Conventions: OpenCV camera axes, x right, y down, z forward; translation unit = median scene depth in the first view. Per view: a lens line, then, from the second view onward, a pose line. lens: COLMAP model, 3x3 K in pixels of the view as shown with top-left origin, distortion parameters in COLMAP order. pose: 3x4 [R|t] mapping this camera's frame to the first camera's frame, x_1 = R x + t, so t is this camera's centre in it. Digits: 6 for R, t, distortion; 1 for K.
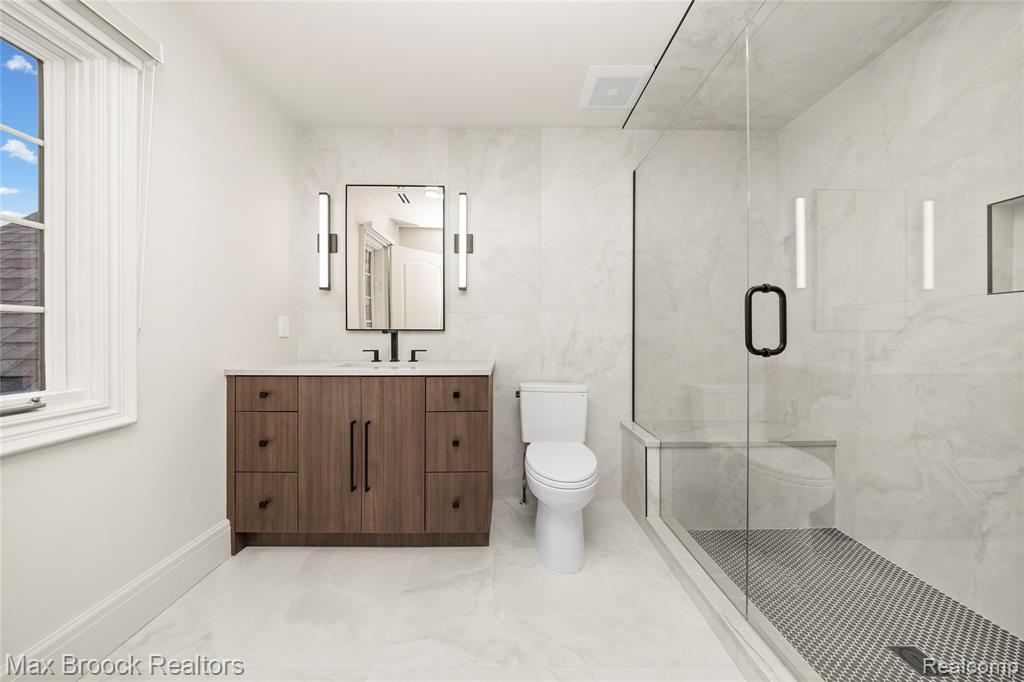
lens RADIAL K [[332.7, 0, 503.6], [0, 332.7, 336.9], [0, 0, 1]] dist [0.001925, 0.000024]
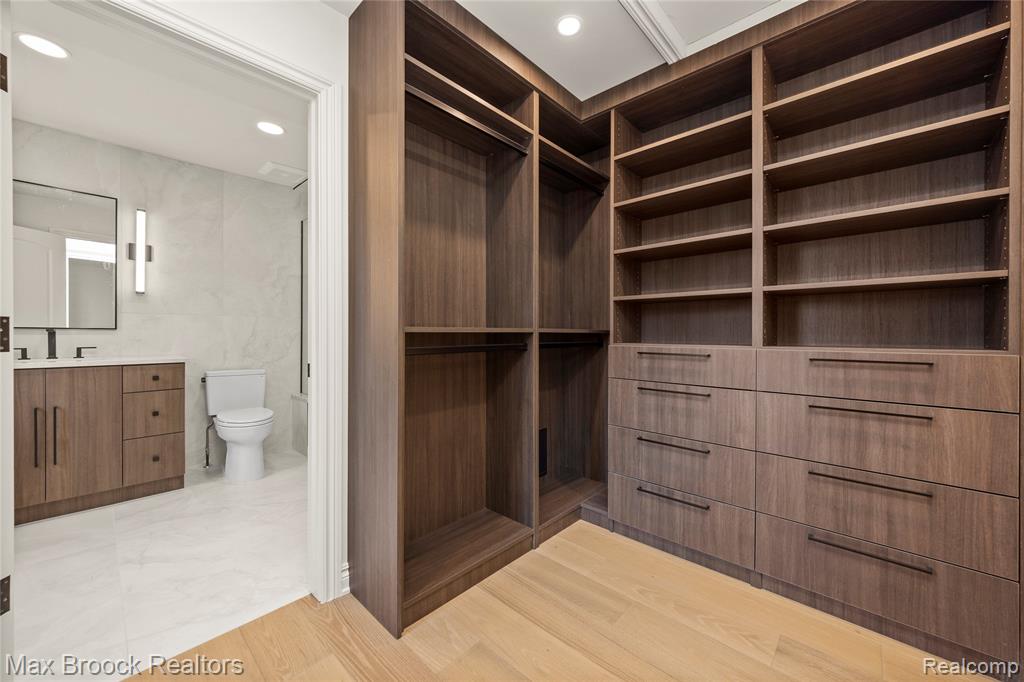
lens RADIAL K [[387.4, 0, 505.5], [0, 387.4, 335.2], [0, 0, 1]] dist [0.001393, 0.000453]
pose [[0.686397, 0.001085, 0.727226, -0.252563], [-0.003630, 0.999992, 0.001934, -0.006110], [-0.727218, -0.003967, 0.686395, -0.896869]]
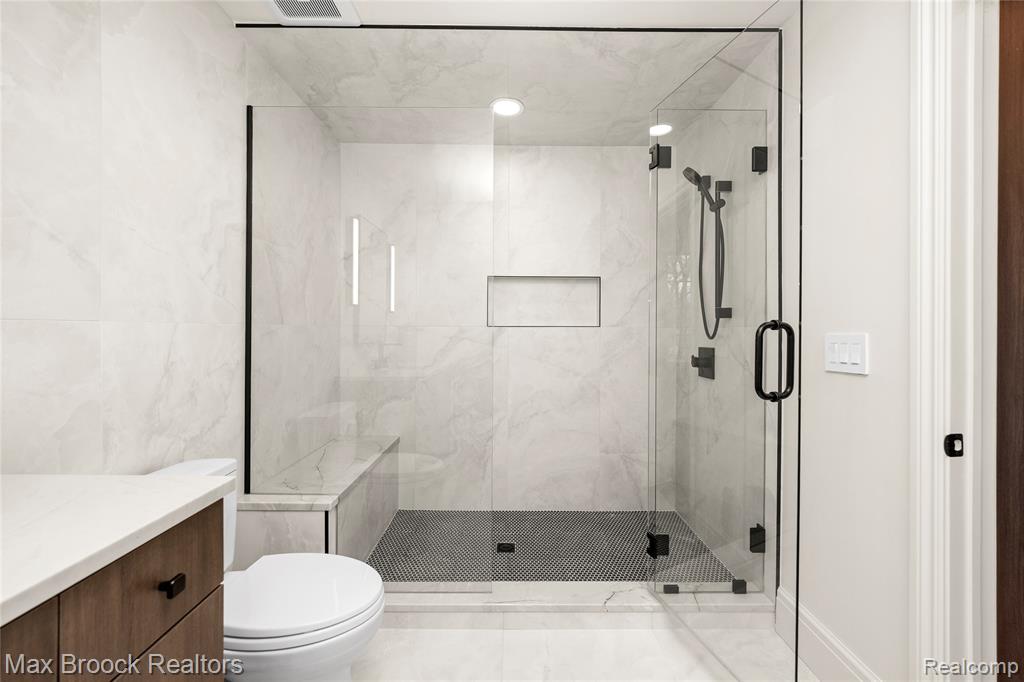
lens RADIAL K [[410.8, 0, 510.9], [0, 410.8, 333.9], [0, 0, 1]] dist [-0.001773, -0.000153]
pose [[-0.007991, -0.008547, 0.999932, -0.455485], [0.004462, 0.999953, 0.008583, -0.067362], [-0.999958, 0.004530, -0.007953, 0.557948]]
